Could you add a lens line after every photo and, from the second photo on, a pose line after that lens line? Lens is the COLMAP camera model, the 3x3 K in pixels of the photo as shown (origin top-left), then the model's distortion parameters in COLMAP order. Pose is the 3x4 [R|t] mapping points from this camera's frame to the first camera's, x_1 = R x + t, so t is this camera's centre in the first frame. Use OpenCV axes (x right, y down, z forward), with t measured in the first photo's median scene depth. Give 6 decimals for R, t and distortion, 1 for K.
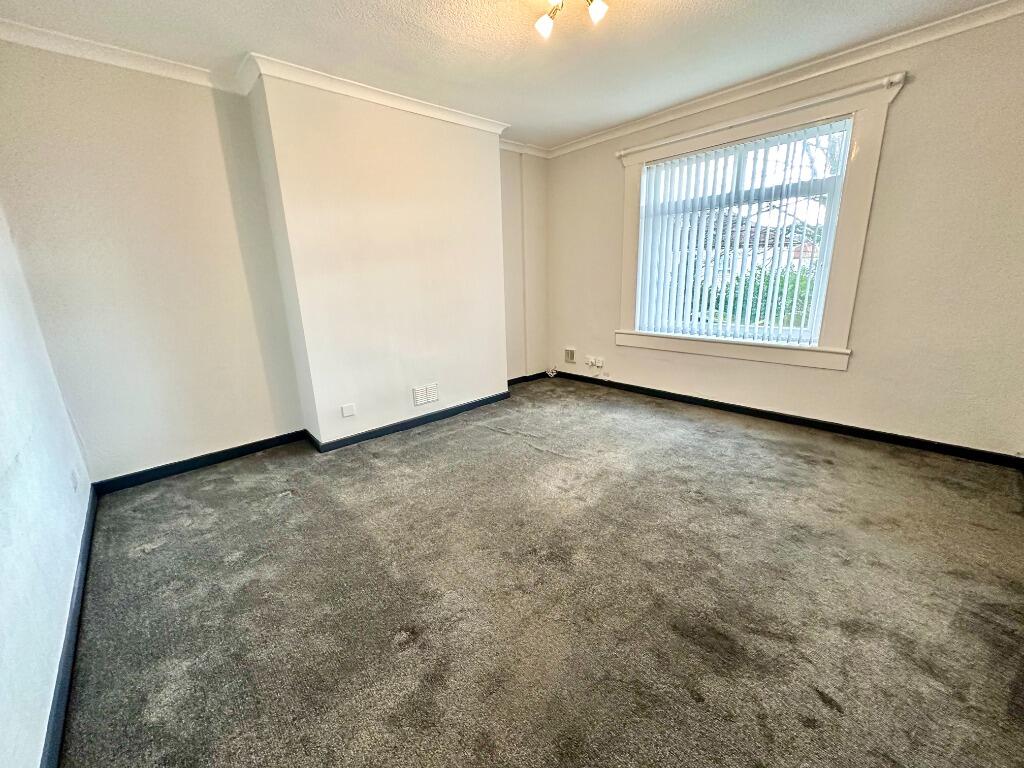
lens RADIAL K [[408.7, 0, 513.3], [0, 408.7, 381.2], [0, 0, 1]] dist [0.001513, 0.000655]
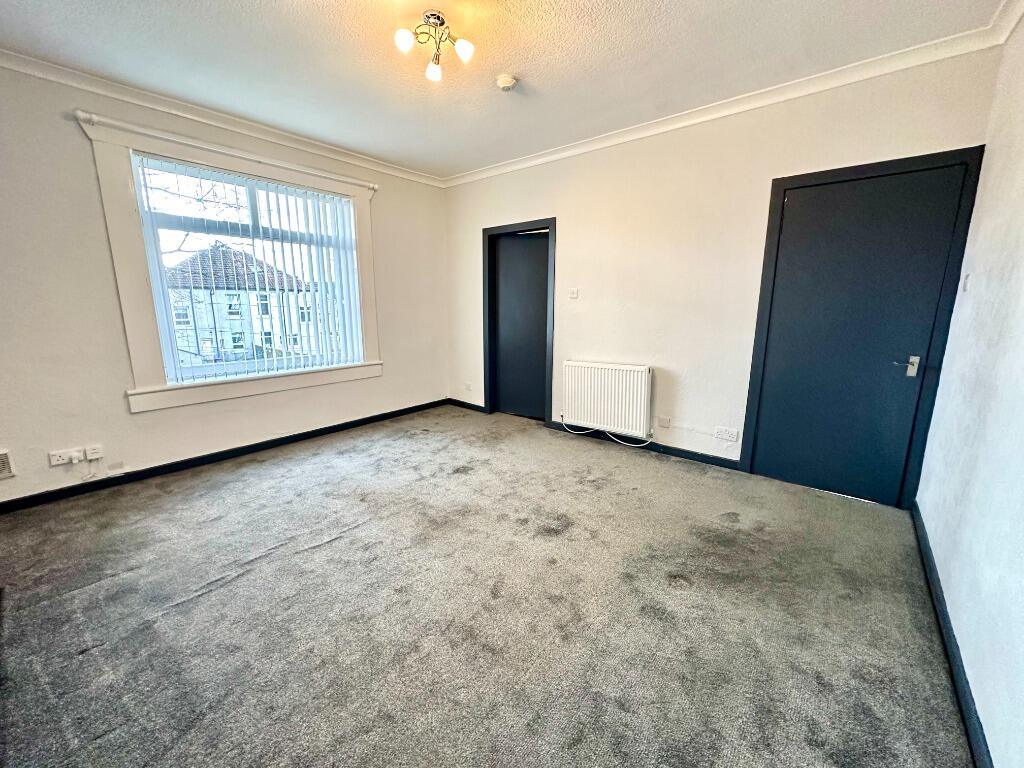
lens RADIAL K [[408.5, 0, 514.8], [0, 408.5, 382.3], [0, 0, 1]] dist [0.003428, 0.000080]
pose [[-0.126568, -0.163143, 0.978450, -0.568852], [0.246381, 0.950302, 0.190320, -0.140299], [-0.960873, 0.265160, -0.080083, 0.587738]]
